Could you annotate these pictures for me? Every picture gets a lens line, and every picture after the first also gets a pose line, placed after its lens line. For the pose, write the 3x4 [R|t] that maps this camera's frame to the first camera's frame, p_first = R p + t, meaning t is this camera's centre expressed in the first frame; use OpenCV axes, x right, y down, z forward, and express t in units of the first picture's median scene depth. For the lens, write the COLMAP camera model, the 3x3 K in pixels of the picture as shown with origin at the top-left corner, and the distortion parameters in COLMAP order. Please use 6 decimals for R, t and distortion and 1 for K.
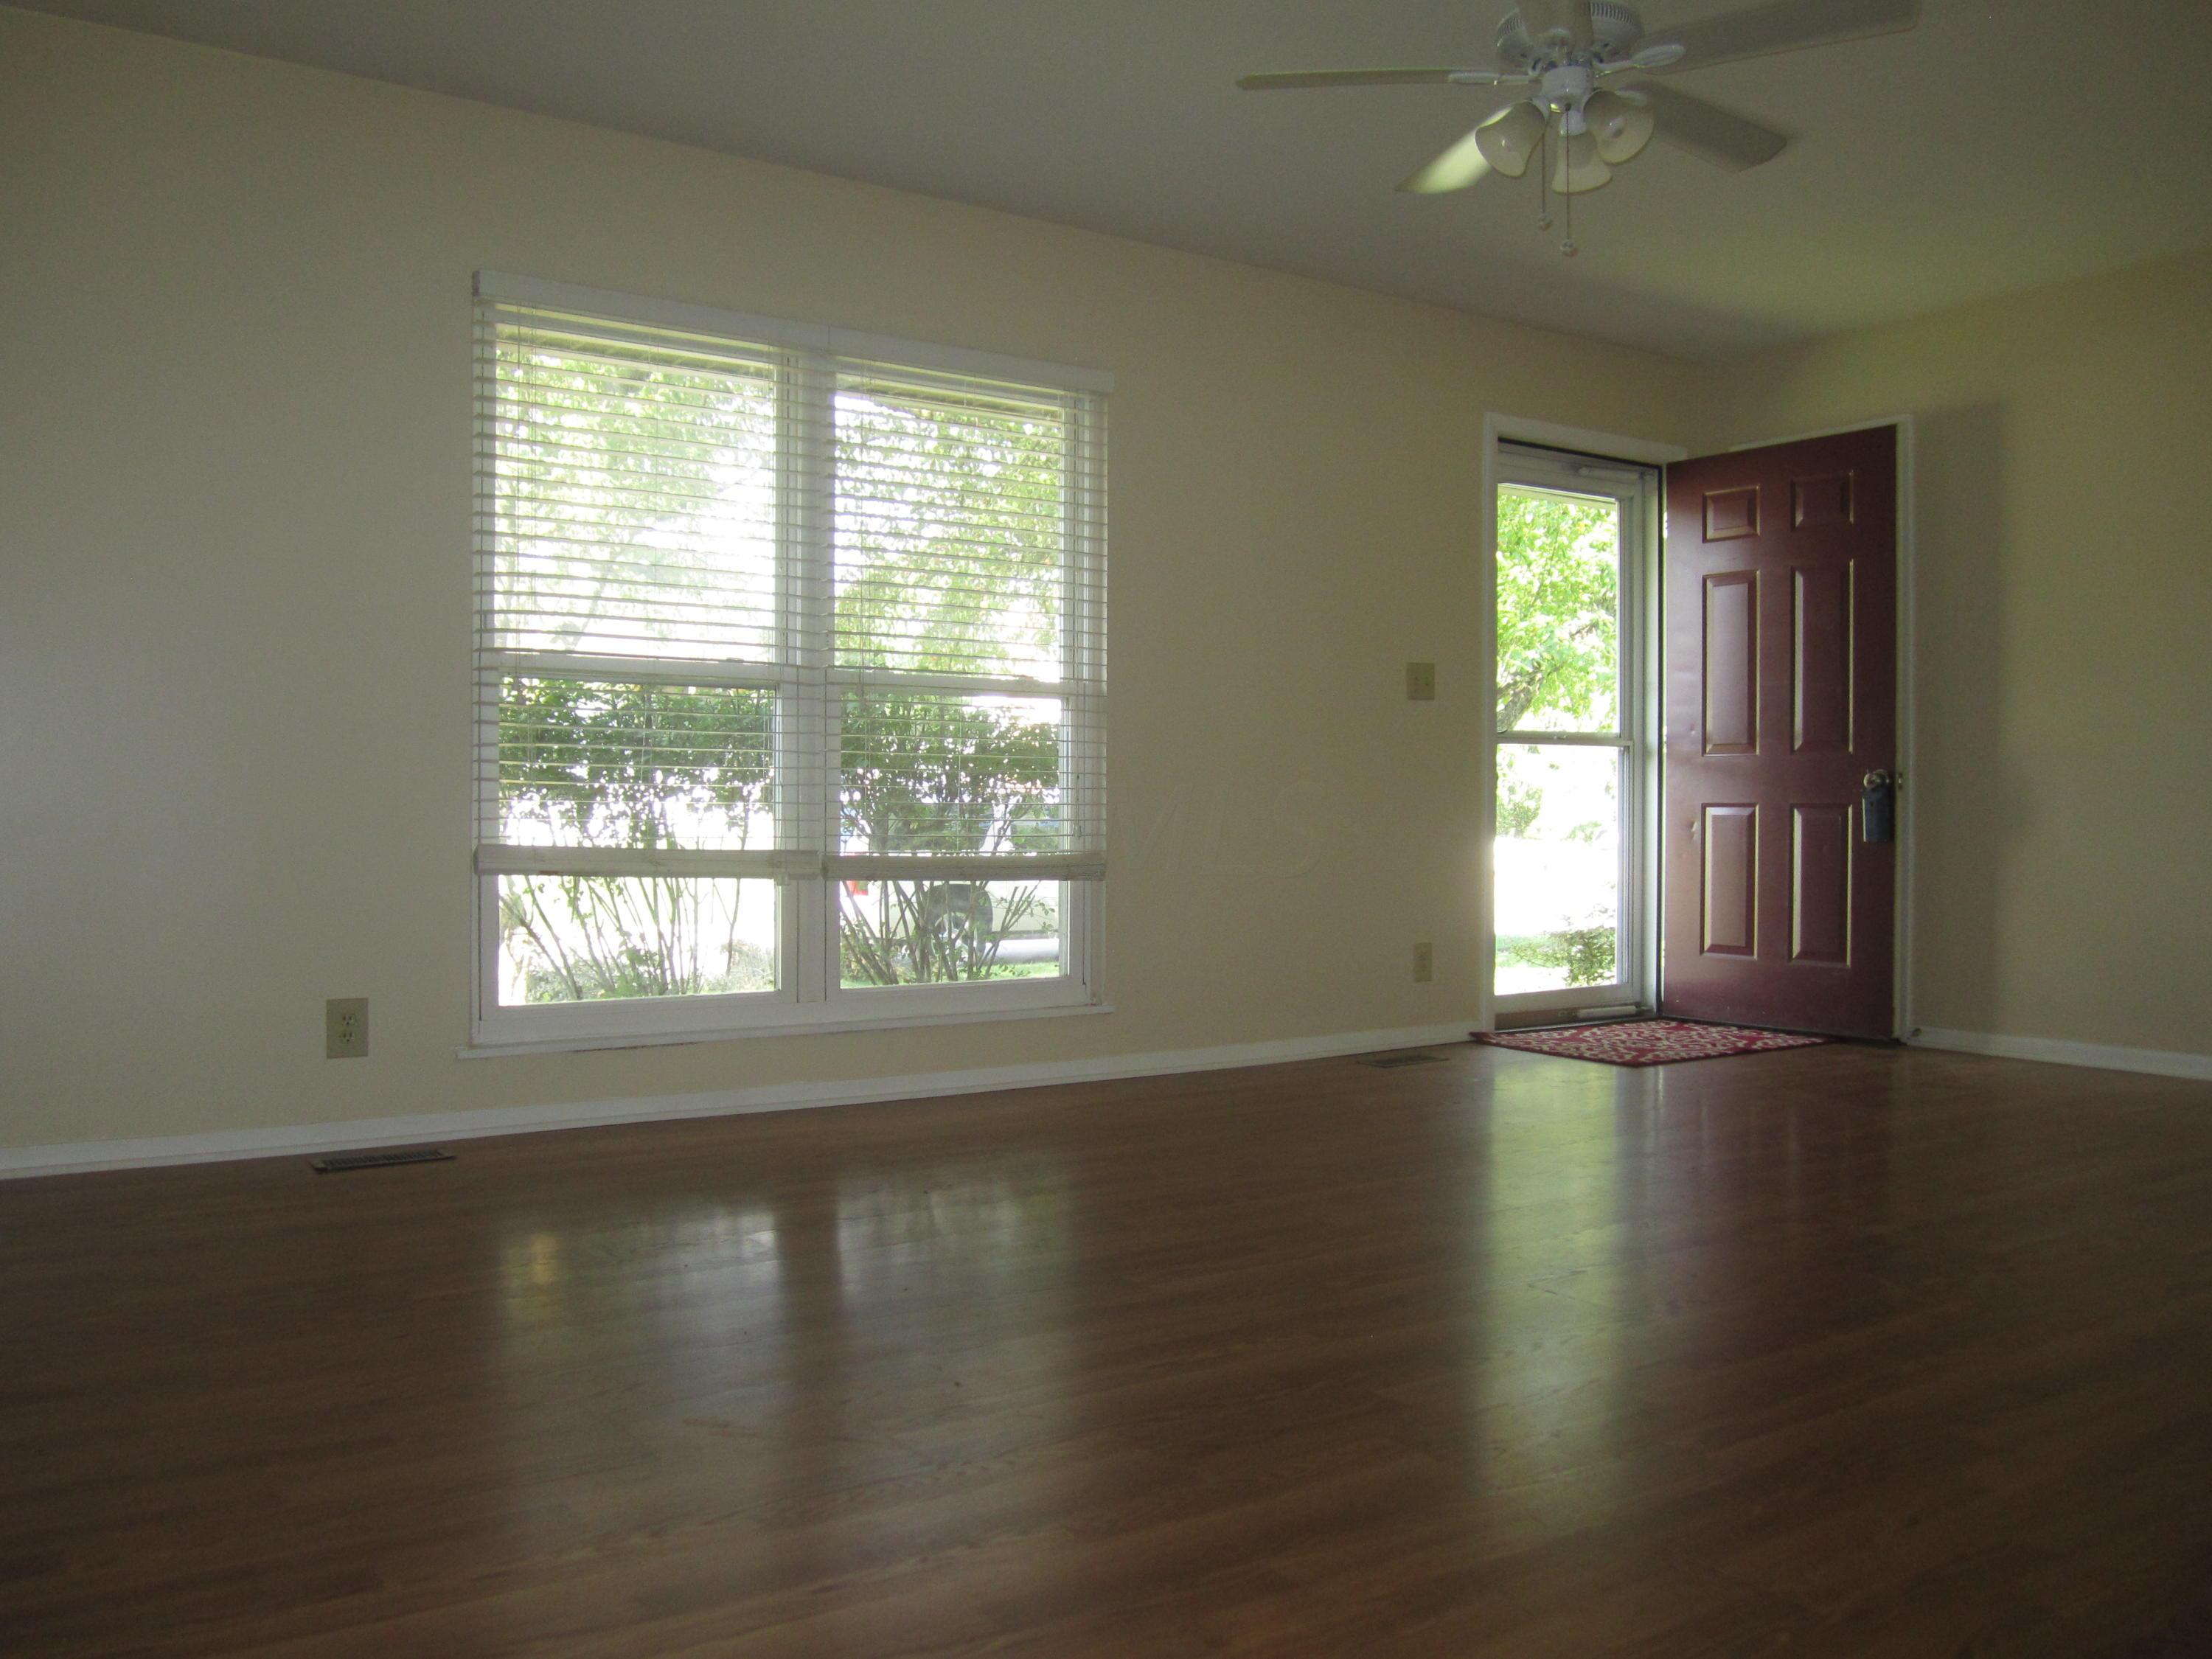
lens RADIAL K [[1831.6, 0, 1095.1], [0, 1831.6, 826.2], [0, 0, 1]] dist [-0.031717, -0.000122]
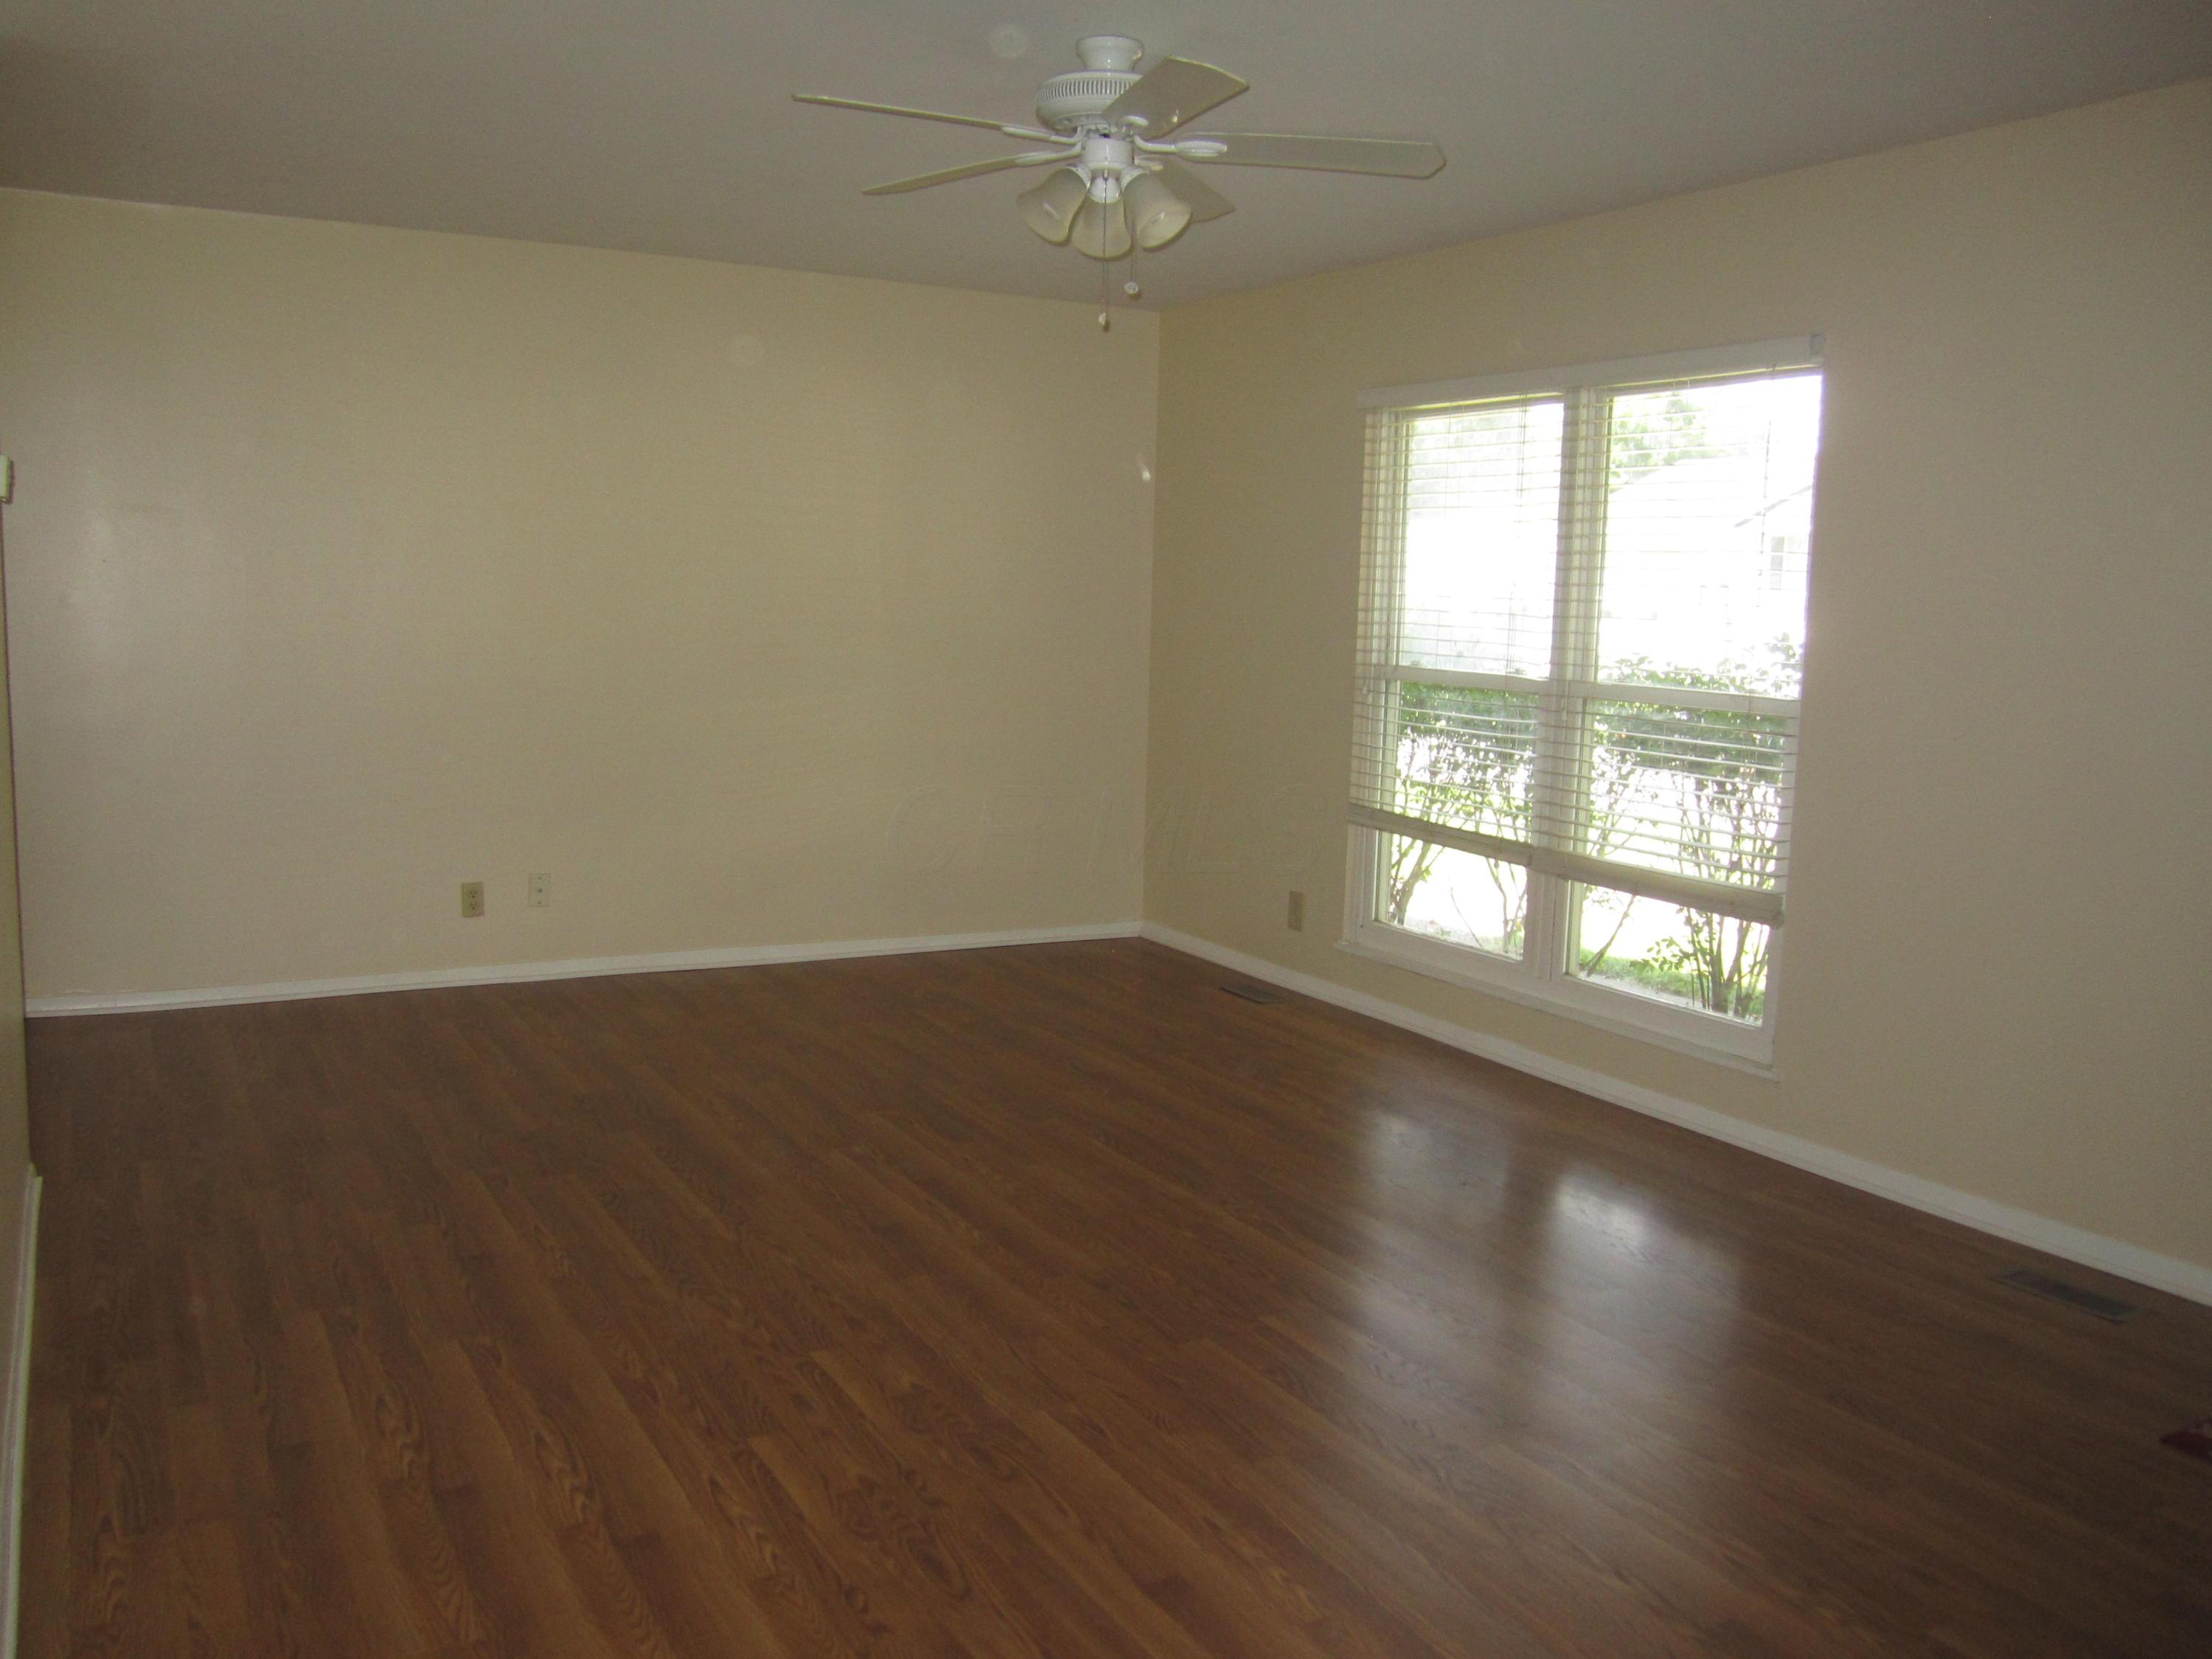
lens RADIAL K [[1831.6, 0, 1095.1], [0, 1831.6, 826.2], [0, 0, 1]] dist [-0.031717, -0.000122]
pose [[-0.087211, 0.121971, -0.988695, 1.002446], [-0.037406, 0.991375, 0.125602, -0.133858], [0.995487, 0.047937, -0.081897, 0.818857]]
